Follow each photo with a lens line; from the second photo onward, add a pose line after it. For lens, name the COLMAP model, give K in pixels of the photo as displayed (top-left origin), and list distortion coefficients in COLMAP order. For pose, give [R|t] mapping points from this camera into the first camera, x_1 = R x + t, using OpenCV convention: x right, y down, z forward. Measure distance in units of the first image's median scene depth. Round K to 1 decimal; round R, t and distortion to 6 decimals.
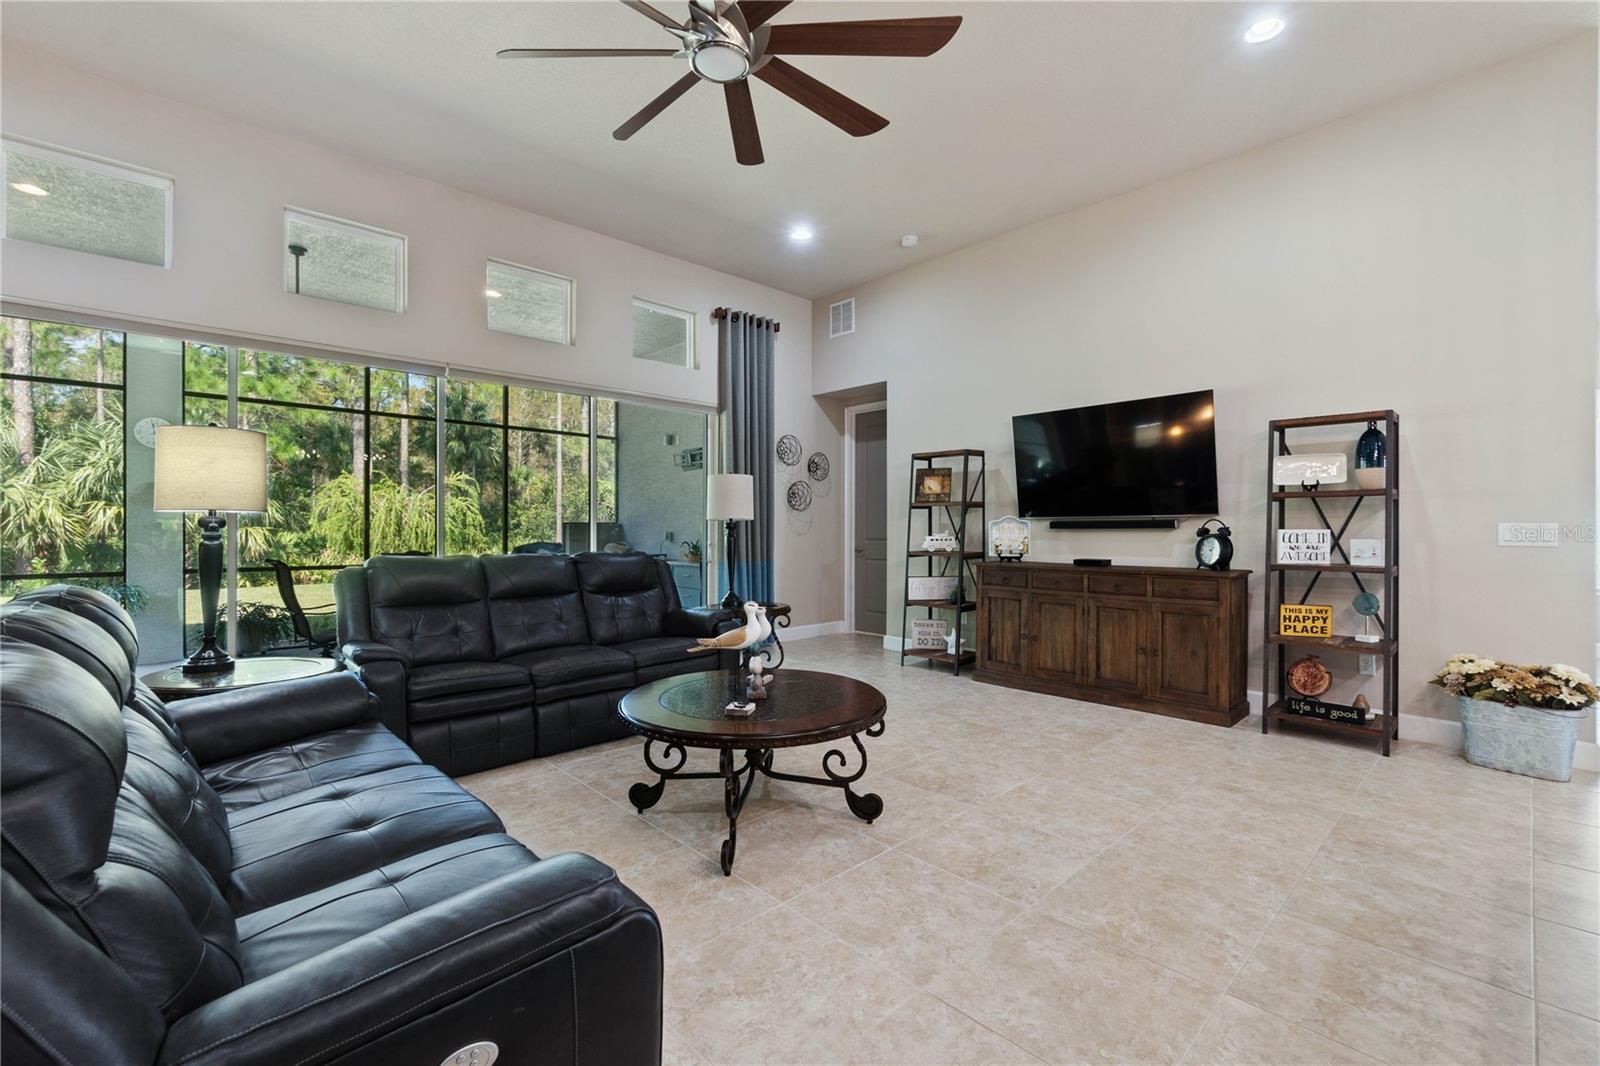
lens RADIAL K [[686.2, 0, 800.9], [0, 686.2, 529.0], [0, 0, 1]] dist [-0.009005, 0.002710]
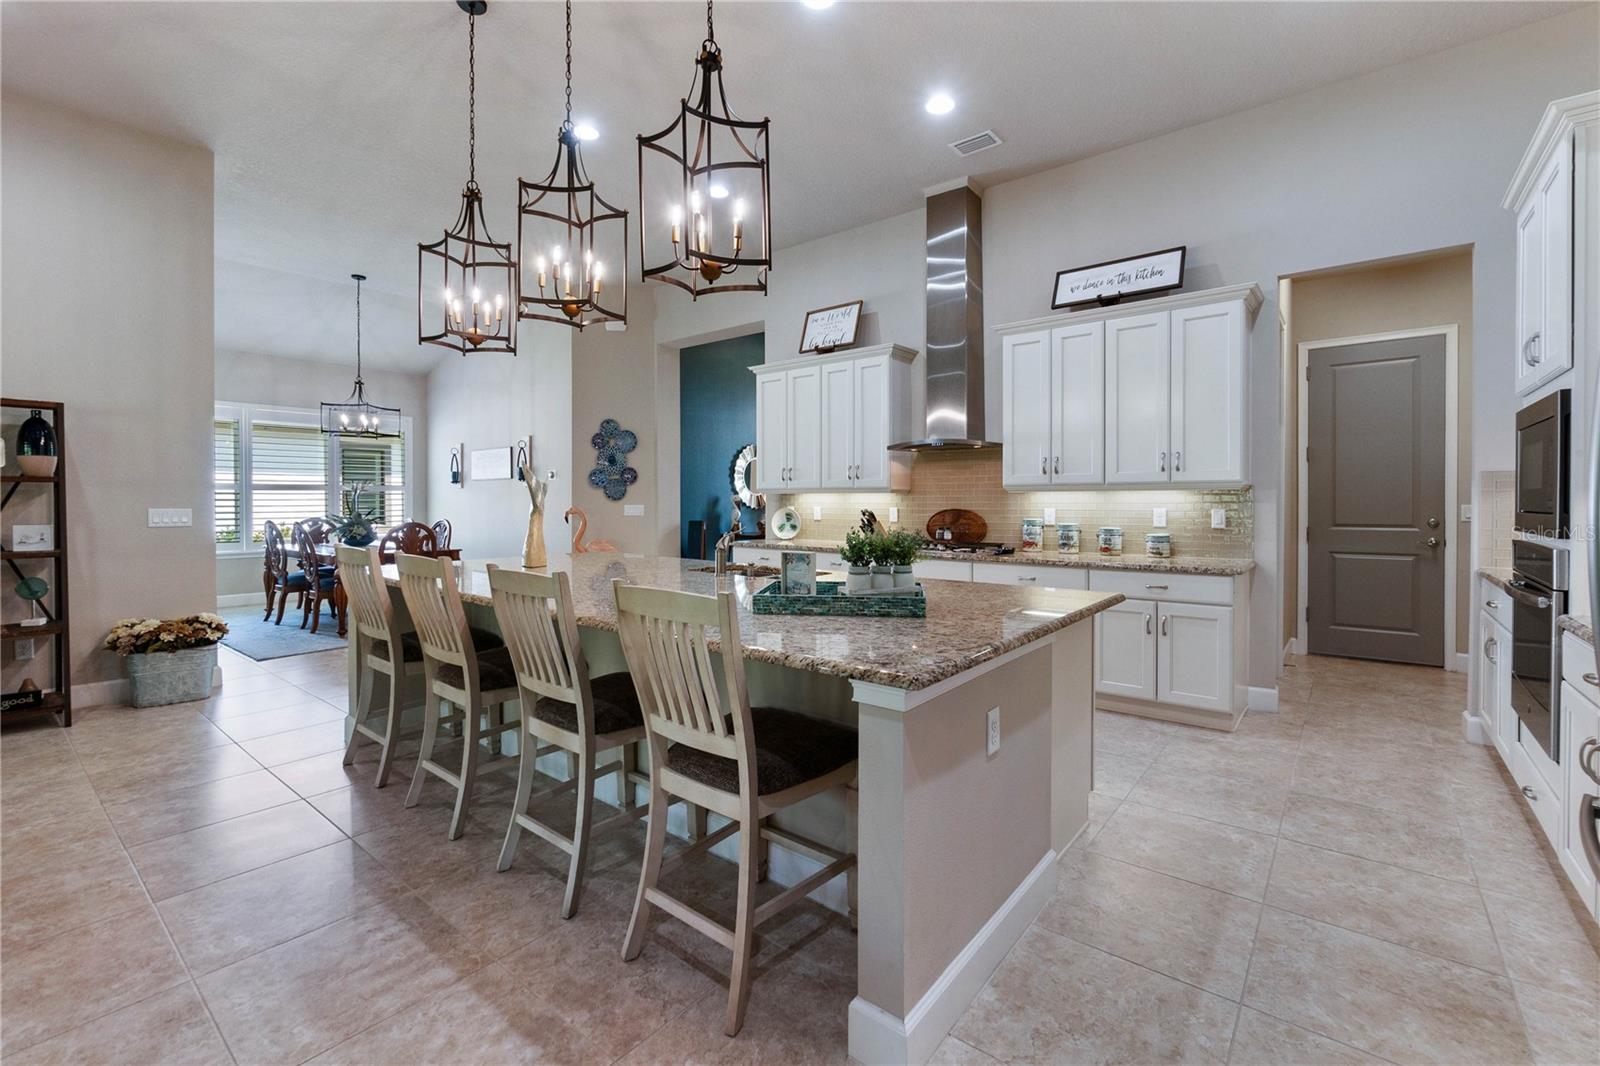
lens RADIAL K [[686.2, 0, 805.1], [0, 686.2, 514.4], [0, 0, 1]] dist [-0.009005, 0.002710]
pose [[-0.137568, -0.021362, 0.990262, -0.279106], [0.001067, 0.999764, 0.021715, -0.018205], [-0.990492, 0.004044, -0.137512, -0.000928]]
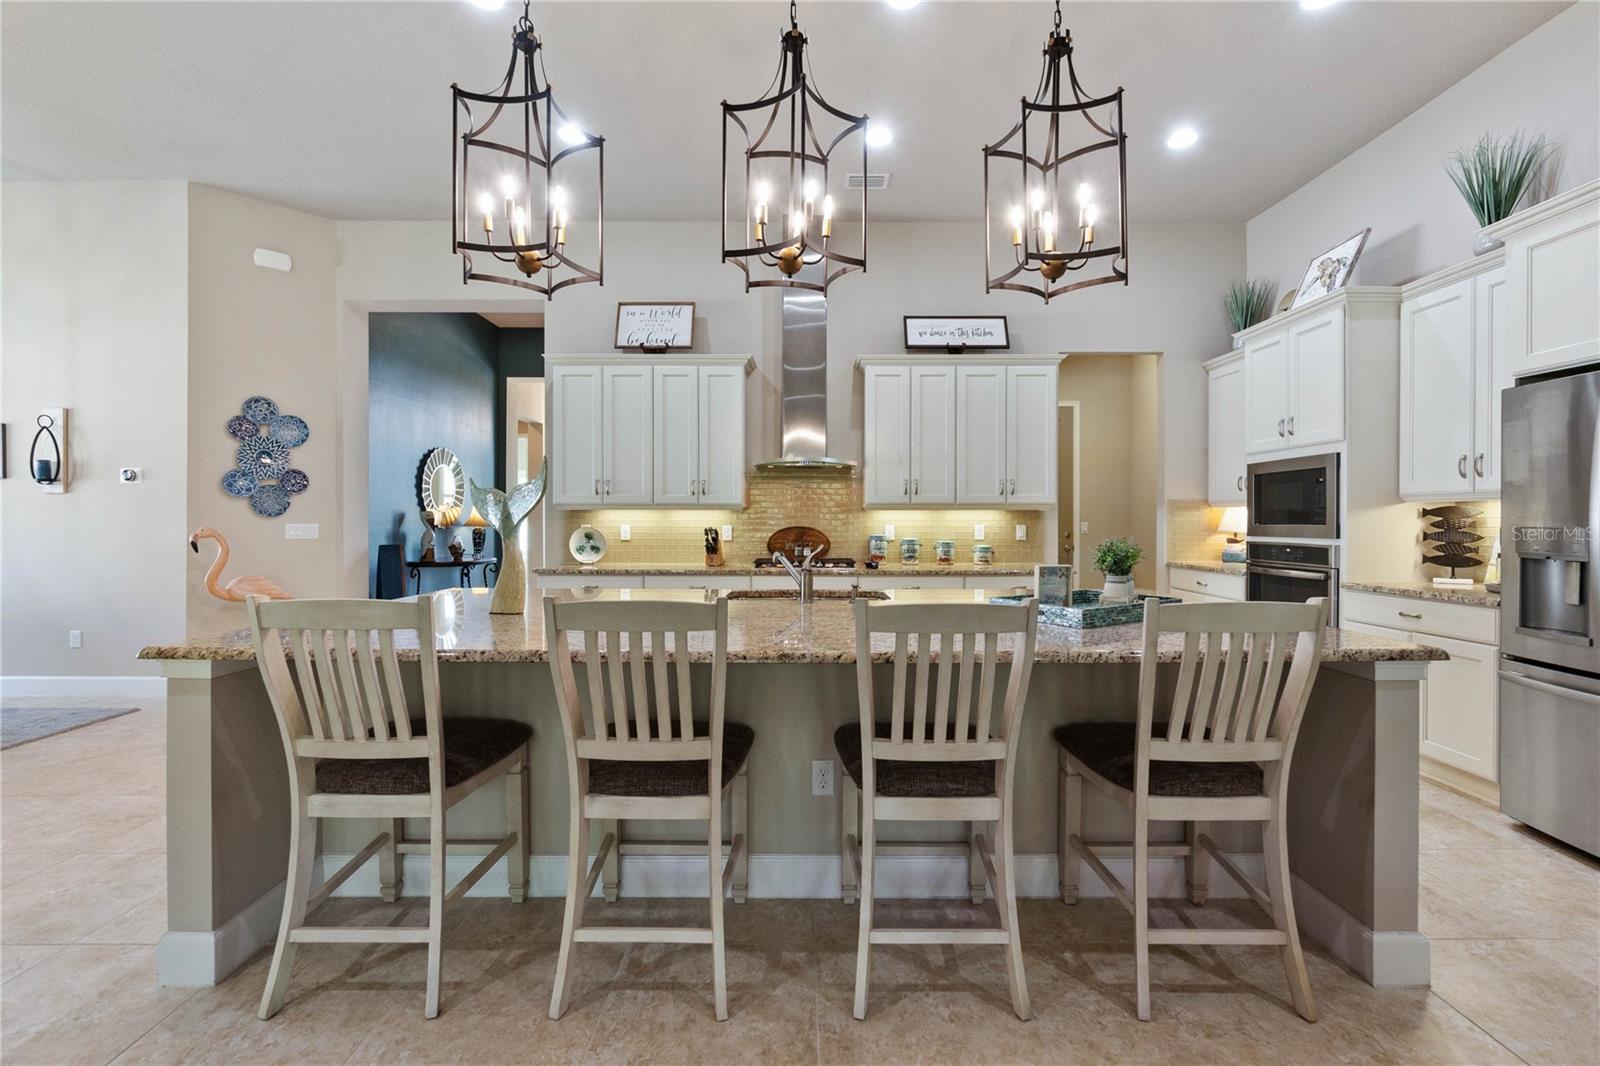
lens RADIAL K [[686.2, 0, 801.7], [0, 686.2, 526.6], [0, 0, 1]] dist [-0.009005, 0.002710]
pose [[-0.731211, -0.006831, 0.682118, 0.023955], [-0.000993, 0.999959, 0.008950, -0.012087], [-0.682151, 0.005868, -0.731188, 0.448320]]
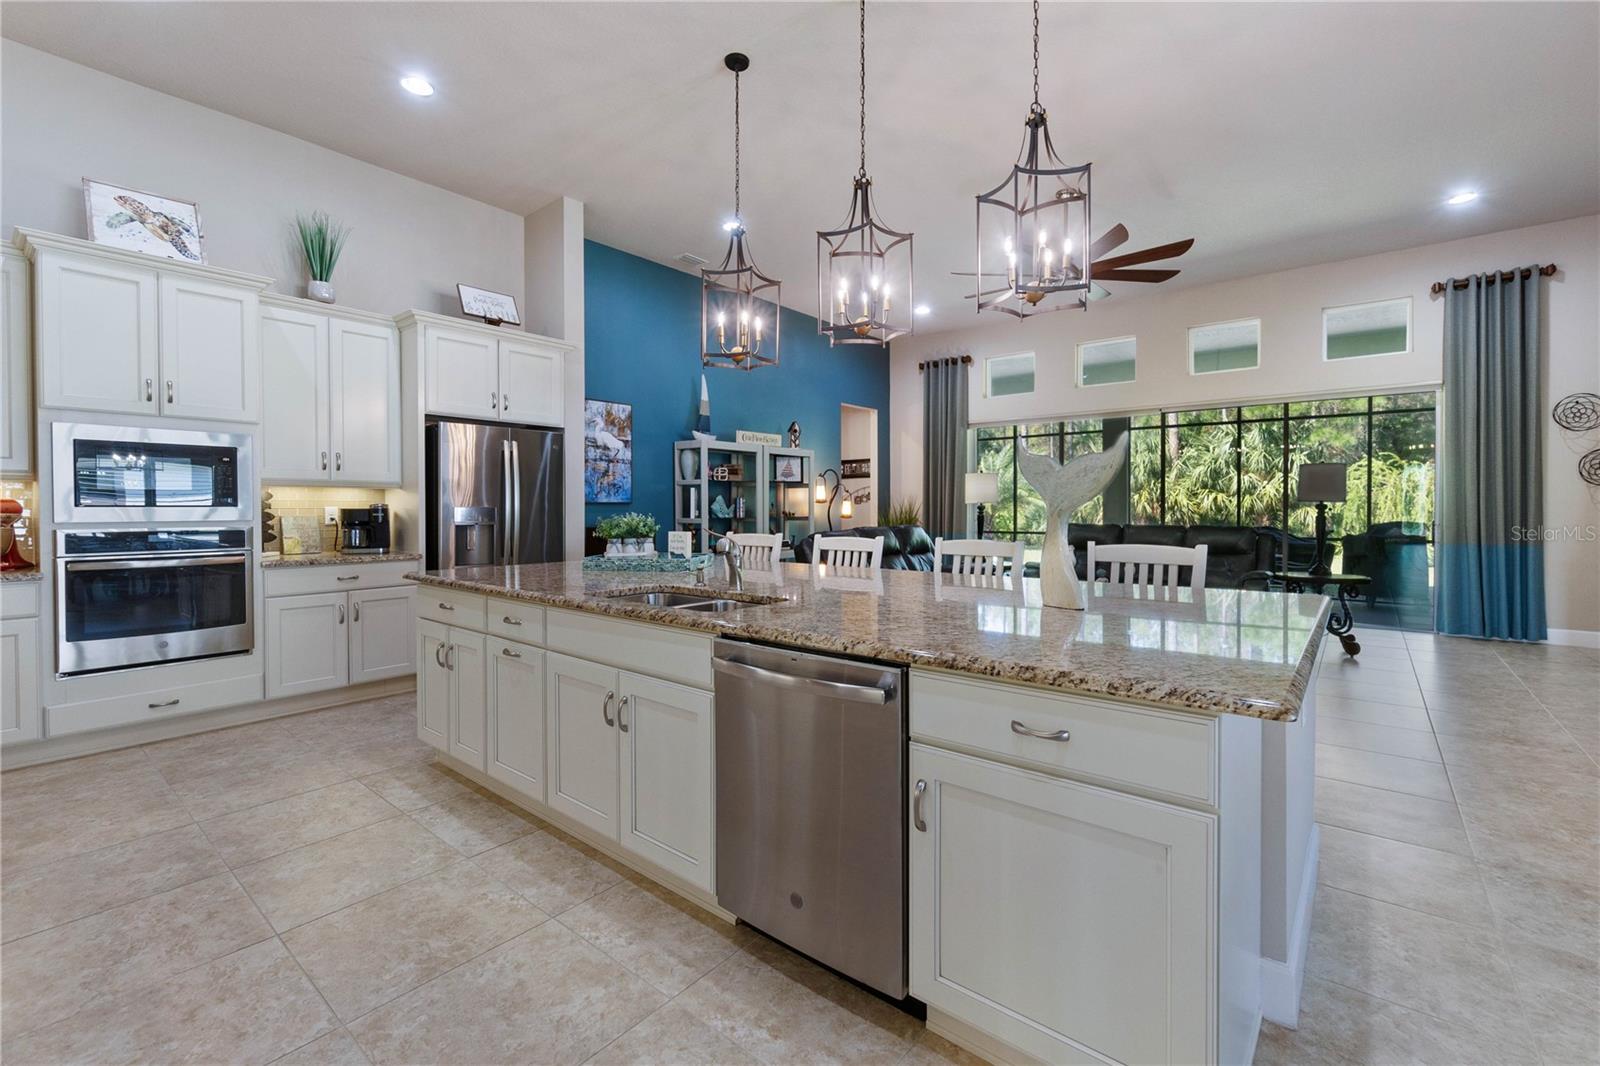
lens RADIAL K [[686.2, 0, 804.1], [0, 686.2, 517.9], [0, 0, 1]] dist [-0.009005, 0.002710]
pose [[0.128999, 0.012611, -0.991565, 1.004918], [0.001448, 0.999916, 0.012905, -0.002898], [0.991644, -0.003101, 0.128970, -0.029957]]
